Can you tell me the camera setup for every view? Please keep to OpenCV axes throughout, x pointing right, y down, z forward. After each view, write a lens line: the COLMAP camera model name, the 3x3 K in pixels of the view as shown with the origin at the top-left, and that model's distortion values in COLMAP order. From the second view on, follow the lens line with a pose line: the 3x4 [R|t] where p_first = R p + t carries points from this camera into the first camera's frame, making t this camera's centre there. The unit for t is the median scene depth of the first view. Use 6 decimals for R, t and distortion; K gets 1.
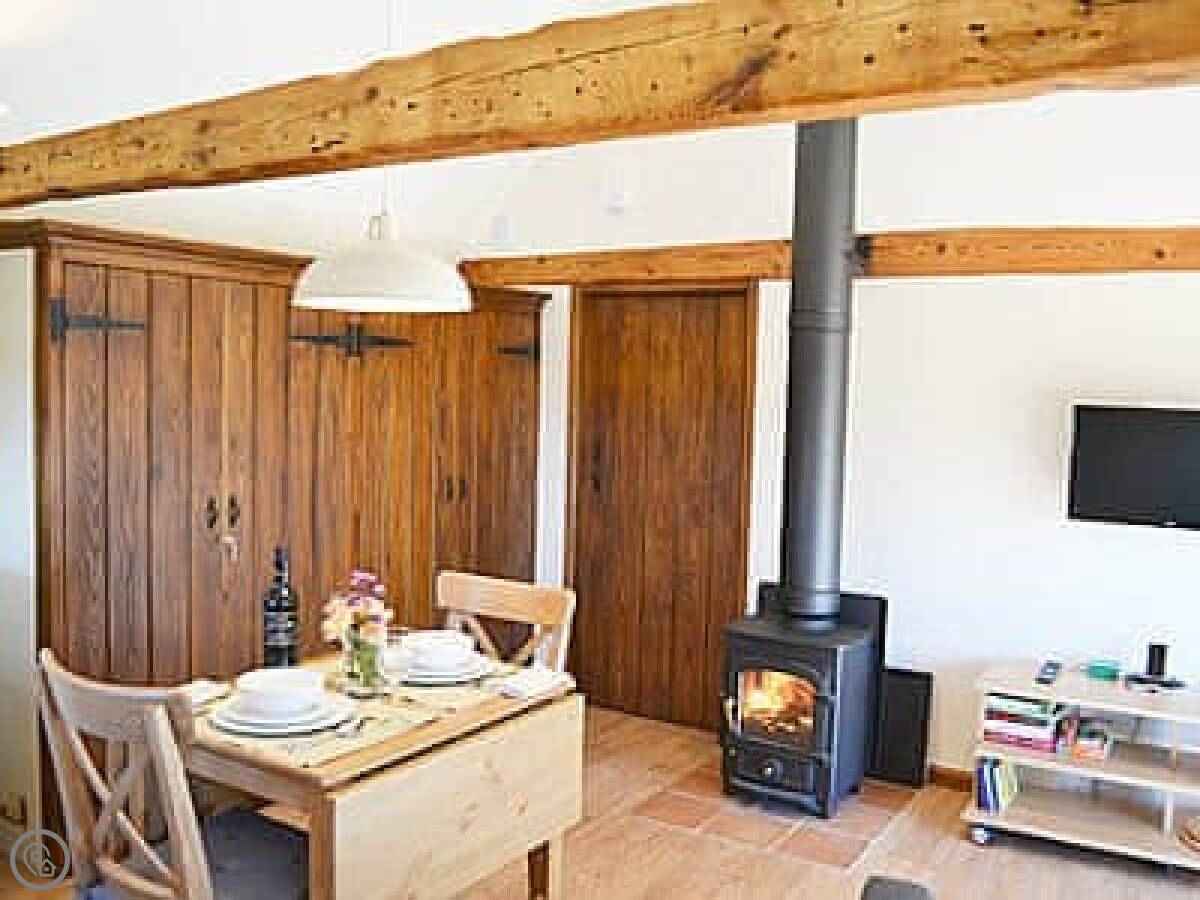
lens RADIAL K [[1131.8, 0, 598.5], [0, 1131.8, 446.3], [0, 0, 1]] dist [-0.006292, 0.000000]
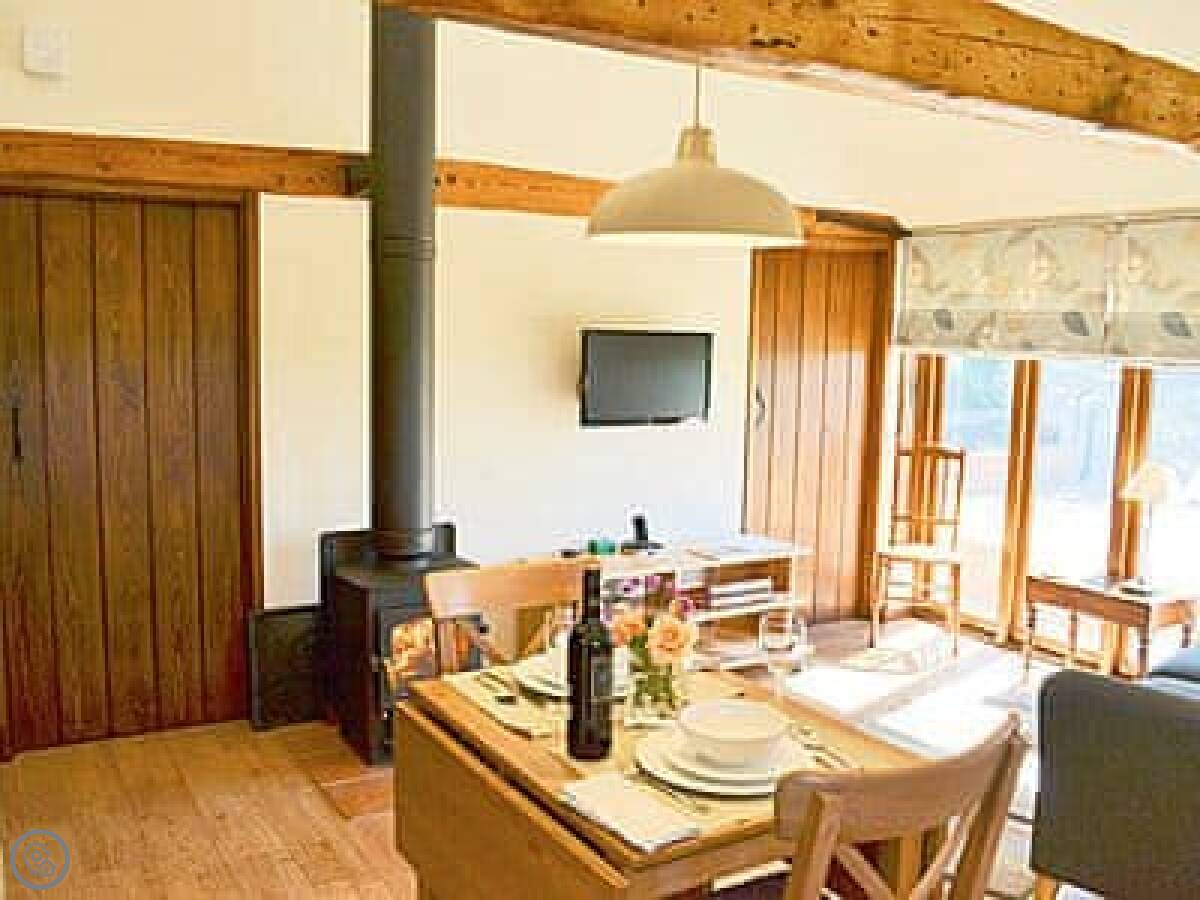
lens RADIAL K [[1131.8, 0, 597.3], [0, 1131.8, 451.4], [0, 0, 1]] dist [-0.006292, 0.000000]
pose [[0.465677, -0.126147, 0.875918, -0.567530], [0.047966, 0.991931, 0.117354, -0.044062], [-0.883654, -0.012635, 0.467970, 0.404161]]
